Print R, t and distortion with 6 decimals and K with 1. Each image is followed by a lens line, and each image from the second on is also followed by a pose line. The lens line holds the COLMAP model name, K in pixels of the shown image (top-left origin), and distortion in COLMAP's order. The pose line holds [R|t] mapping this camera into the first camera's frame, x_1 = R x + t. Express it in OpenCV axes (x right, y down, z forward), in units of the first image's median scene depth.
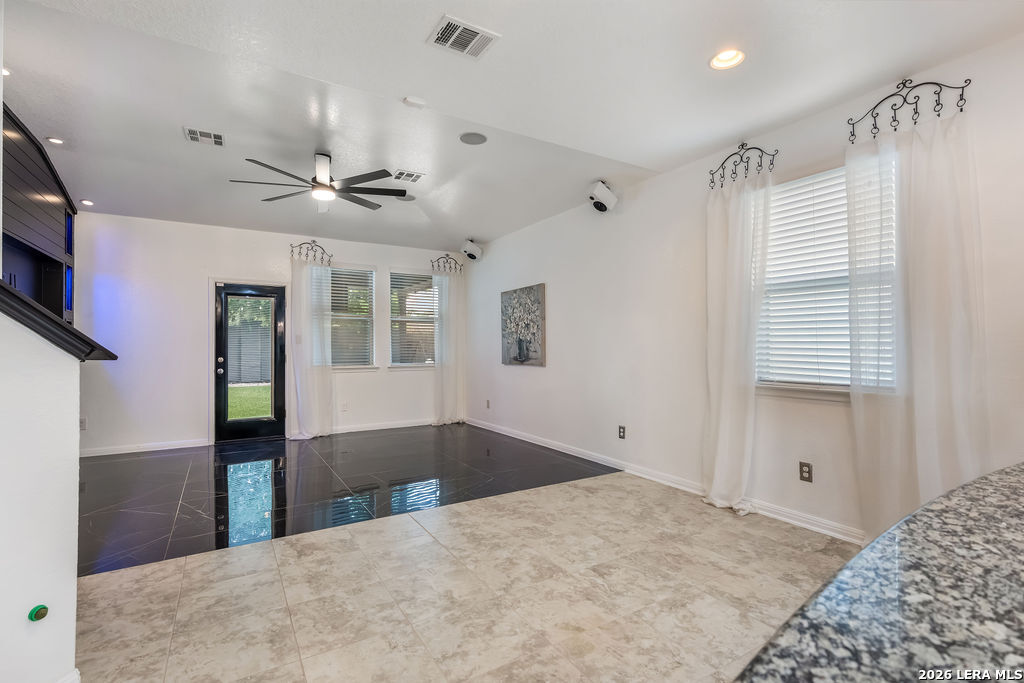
lens RADIAL K [[477.3, 0, 517.7], [0, 477.3, 341.0], [0, 0, 1]] dist [-0.000836, 0.000729]
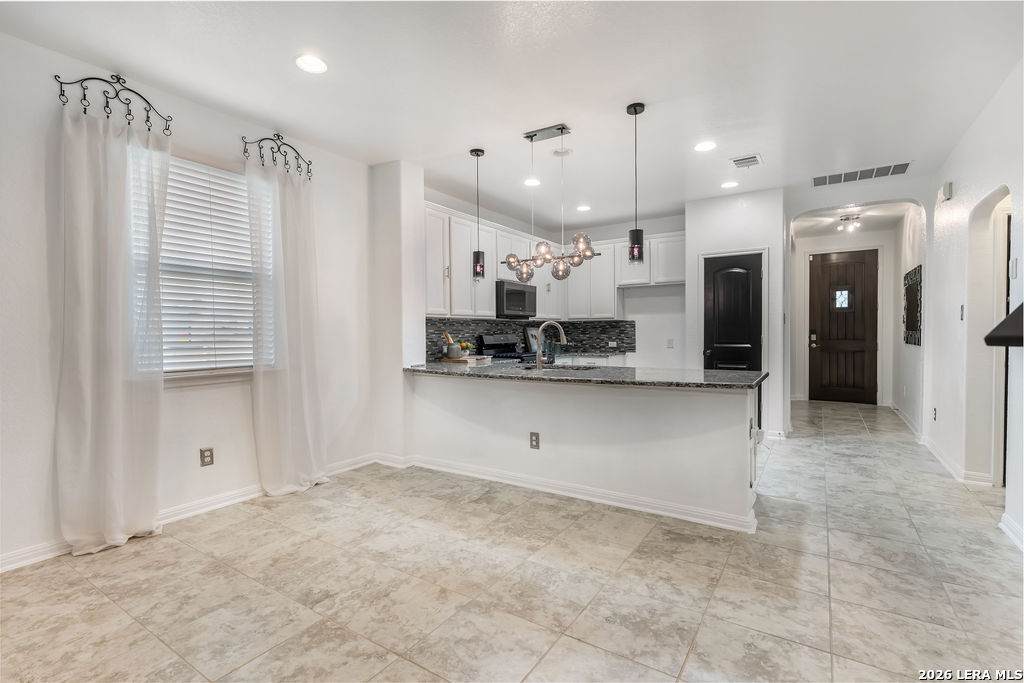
lens RADIAL K [[477.3, 0, 501.5], [0, 477.3, 342.2], [0, 0, 1]] dist [-0.000836, 0.000729]
pose [[-0.414674, -0.014018, 0.909862, -0.382751], [-0.000215, 0.999883, 0.015308, 0.009925], [-0.909970, 0.006152, -0.414628, 0.561185]]
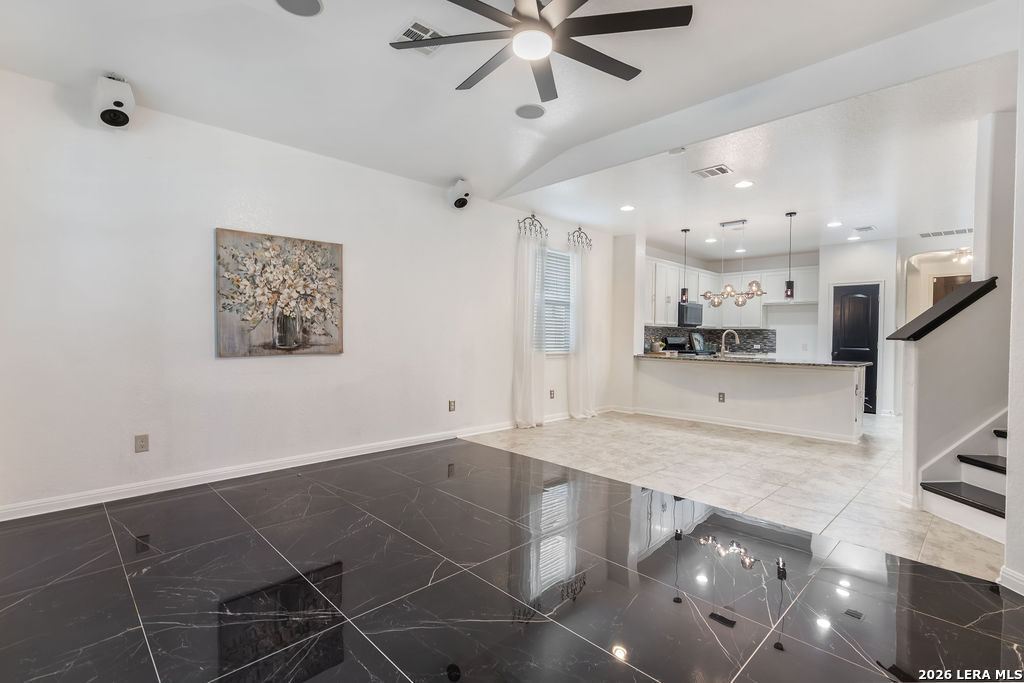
lens RADIAL K [[477.3, 0, 502.0], [0, 477.3, 342.2], [0, 0, 1]] dist [-0.000836, 0.000729]
pose [[-0.214229, -0.016761, 0.976640, -0.890865], [-0.024487, 0.999631, 0.011785, 0.022306], [-0.976477, -0.021390, -0.214560, 1.093169]]
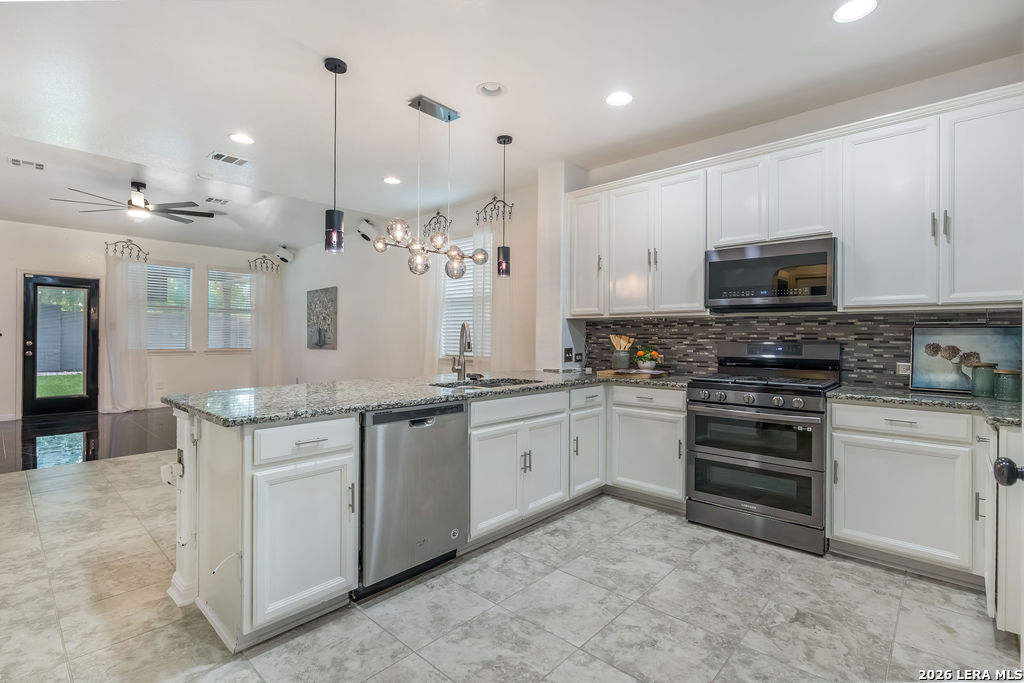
lens RADIAL K [[477.3, 0, 520.5], [0, 477.3, 335.4], [0, 0, 1]] dist [-0.000836, 0.000729]
pose [[0.960227, 0.010936, 0.279005, 0.214726], [-0.012845, 0.999905, 0.005017, 0.001195], [-0.278924, -0.008402, 0.960276, -0.498094]]
